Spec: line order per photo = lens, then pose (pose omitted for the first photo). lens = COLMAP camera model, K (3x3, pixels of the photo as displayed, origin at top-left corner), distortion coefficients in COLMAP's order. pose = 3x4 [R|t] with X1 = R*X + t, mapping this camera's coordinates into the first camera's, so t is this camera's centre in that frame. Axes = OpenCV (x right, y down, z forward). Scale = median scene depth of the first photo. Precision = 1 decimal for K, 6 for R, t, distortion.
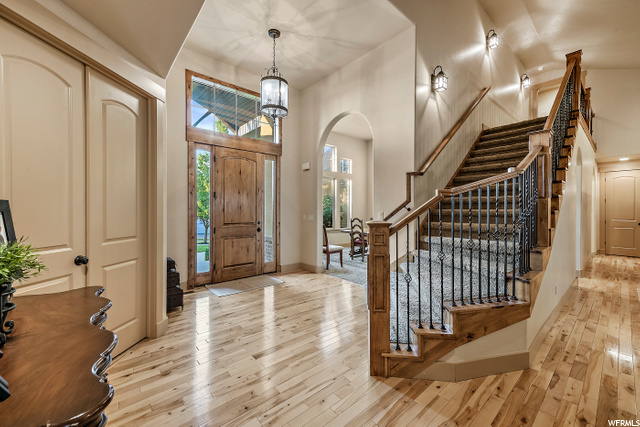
lens RADIAL K [[259.4, 0, 320.0], [0, 259.4, 213.5], [0, 0, 1]] dist [0.001278, 0.000184]
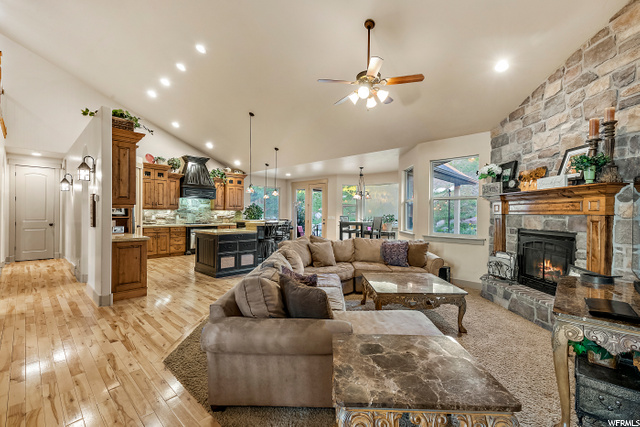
lens RADIAL K [[281.2, 0, 320.0], [0, 281.2, 213.5], [0, 0, 1]] dist [0.002132, 0.000317]
pose [[-0.101615, -0.003040, 0.994819, 0.085067], [0.003103, 0.999989, 0.003372, -0.001595], [-0.994819, 0.003429, -0.101604, 0.113317]]
